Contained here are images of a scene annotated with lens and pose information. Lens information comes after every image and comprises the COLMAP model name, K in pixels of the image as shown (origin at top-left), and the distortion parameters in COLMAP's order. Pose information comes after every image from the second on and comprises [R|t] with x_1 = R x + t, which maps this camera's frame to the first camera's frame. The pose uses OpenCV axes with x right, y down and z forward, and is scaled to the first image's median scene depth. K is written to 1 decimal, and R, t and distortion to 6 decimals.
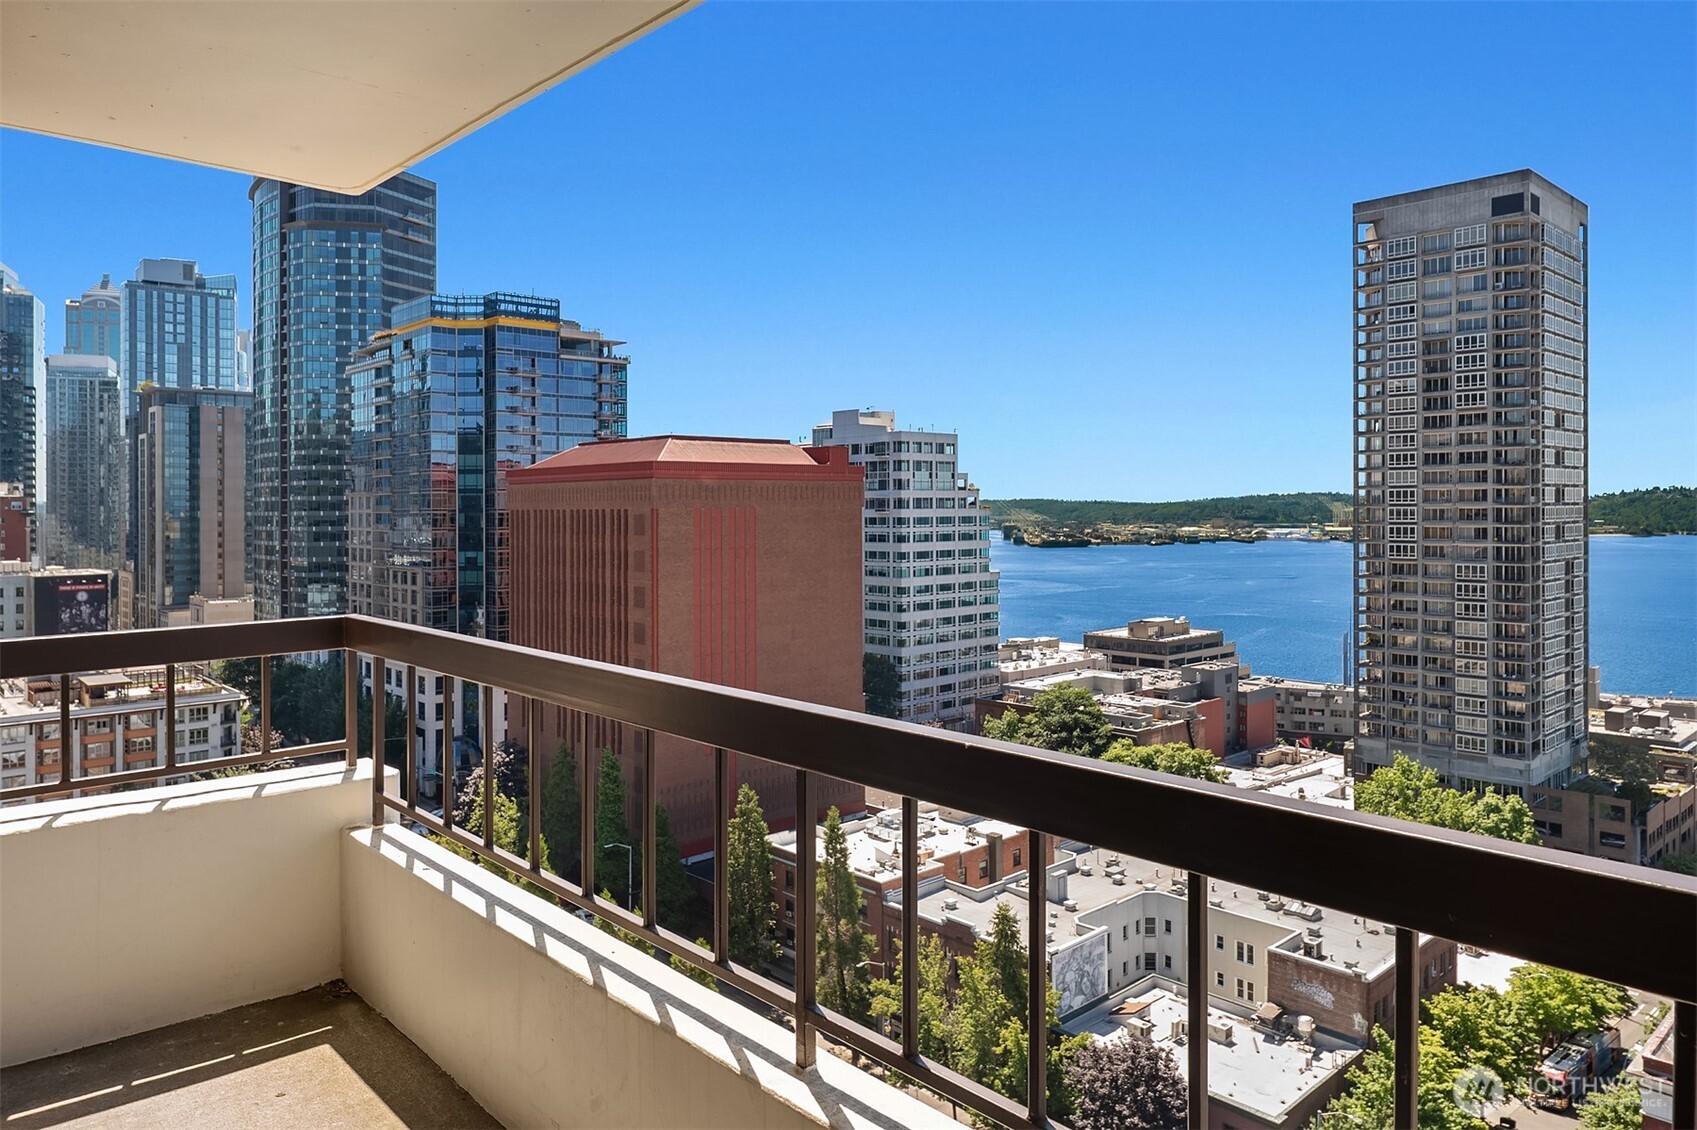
lens RADIAL K [[1135.8, 0, 826.4], [0, 1135.8, 543.2], [0, 0, 1]] dist [-0.000826, -0.008167]
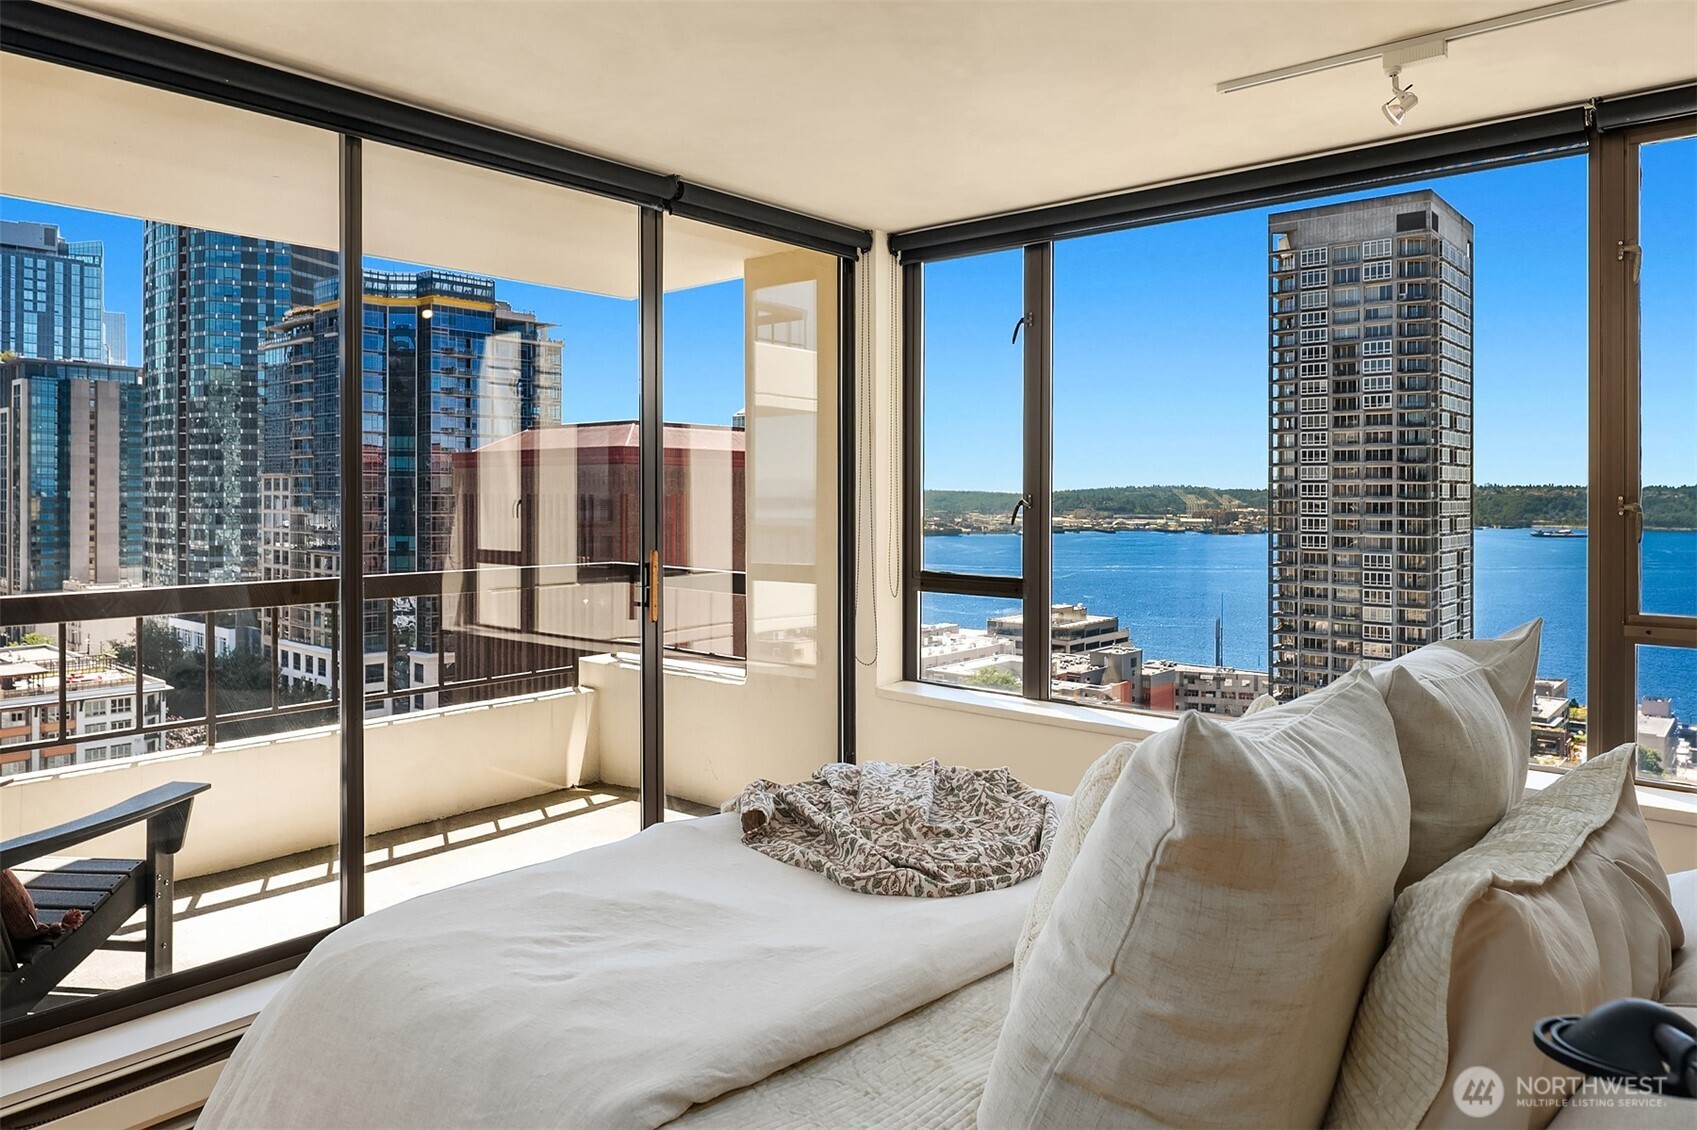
lens RADIAL K [[1135.8, 0, 812.6], [0, 1135.8, 521.2], [0, 0, 1]] dist [-0.000826, -0.008167]
pose [[0.993567, 0.008505, 0.112926, -0.074238], [-0.007567, 0.999933, -0.008724, 0.000706], [-0.112992, 0.007813, 0.993565, -0.007086]]
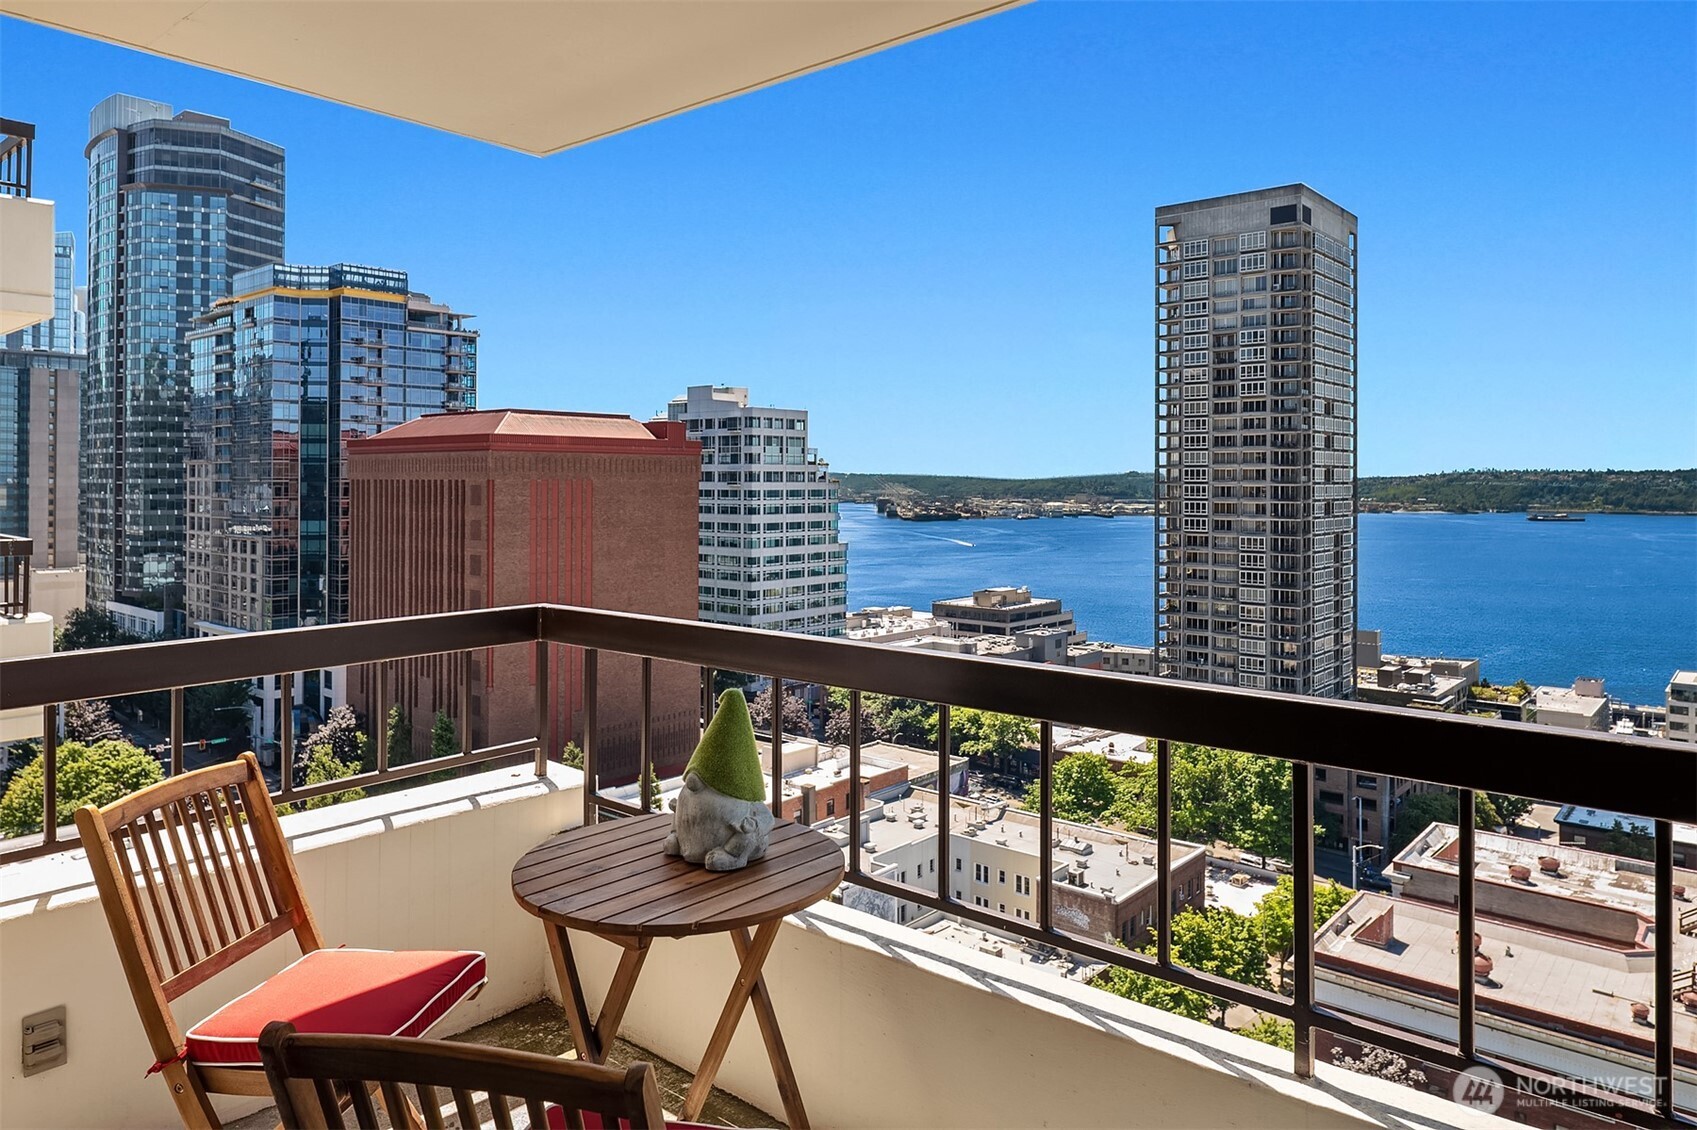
lens RADIAL K [[1135.8, 0, 845.1], [0, 1135.8, 508.3], [0, 0, 1]] dist [-0.000826, -0.008167]
pose [[0.993416, 0.006700, 0.114369, 0.039814], [-0.005900, 0.999956, -0.007331, 0.001118], [-0.114413, 0.006607, 0.993411, -0.050792]]
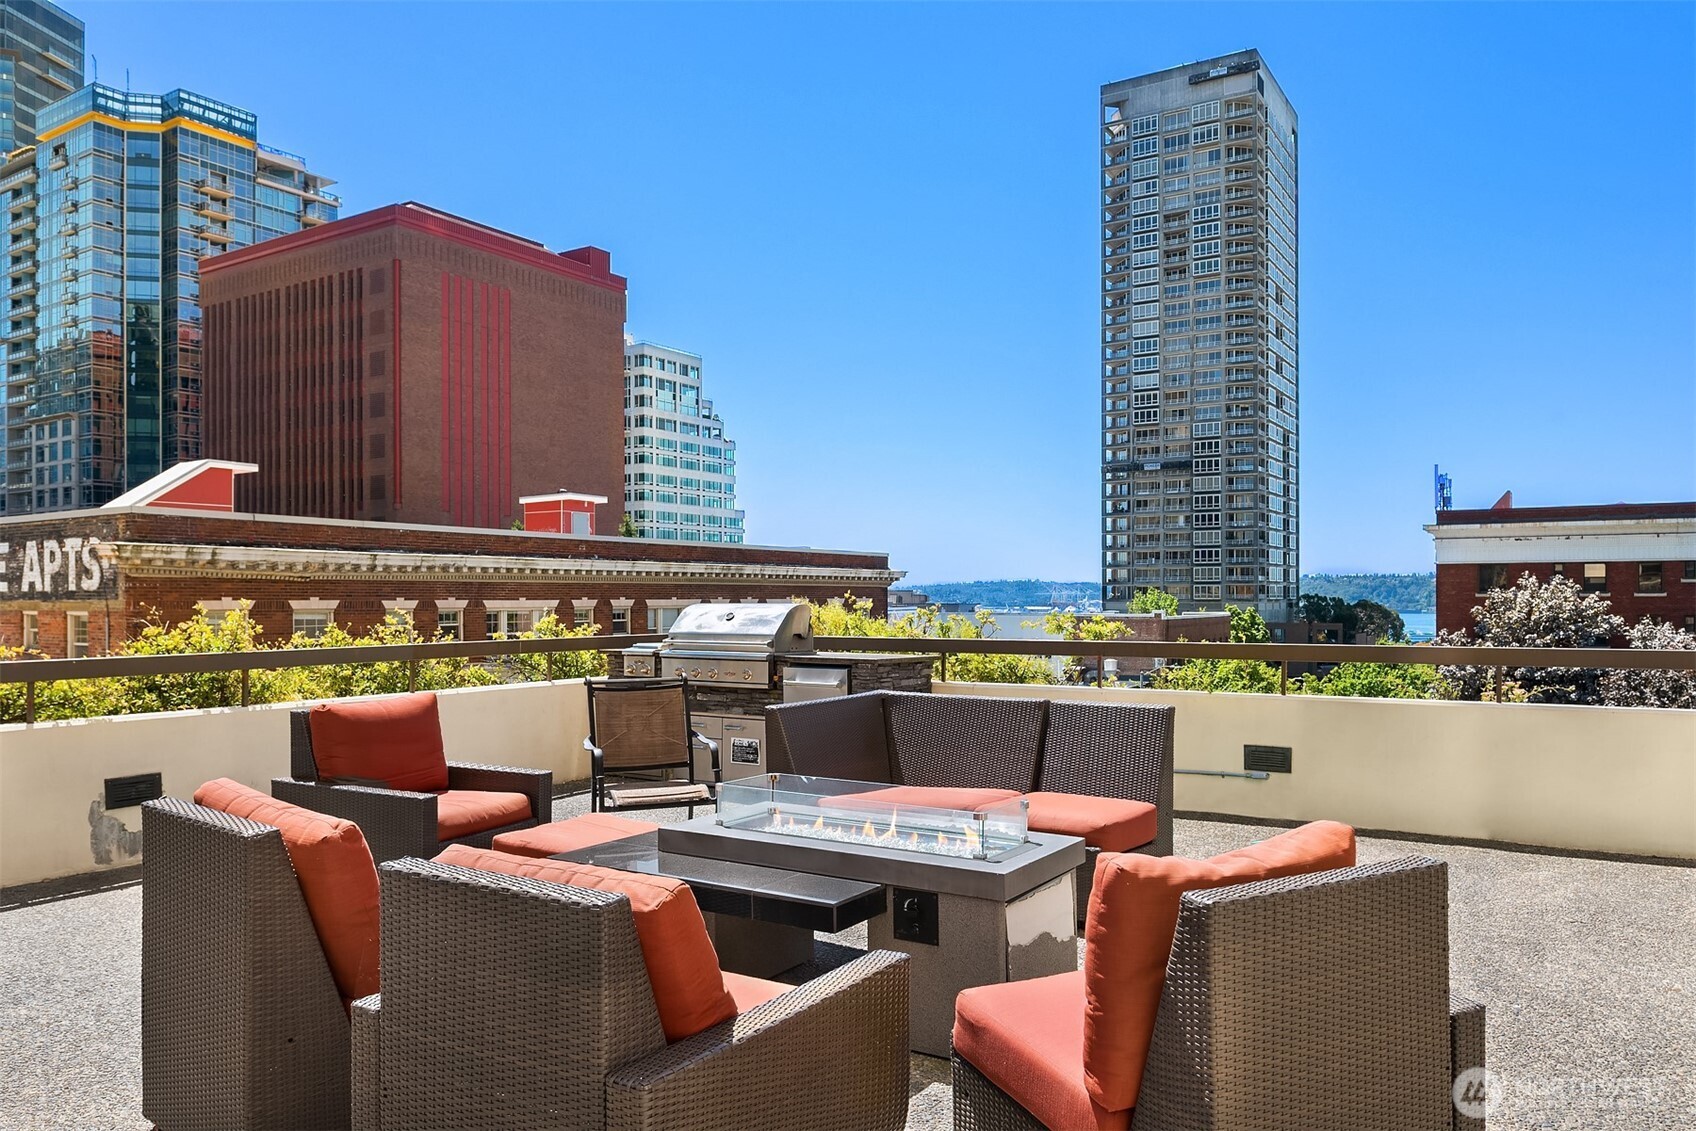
lens RADIAL K [[1180.3, 0, 820.0], [0, 1180.3, 700.3], [0, 0, 1]] dist [-0.003730, -0.010449]
pose [[0.966929, -0.002656, 0.255030, -0.052637], [0.001038, 0.999978, 0.006481, 0.235861], [-0.255042, -0.006002, 0.966911, 0.026317]]
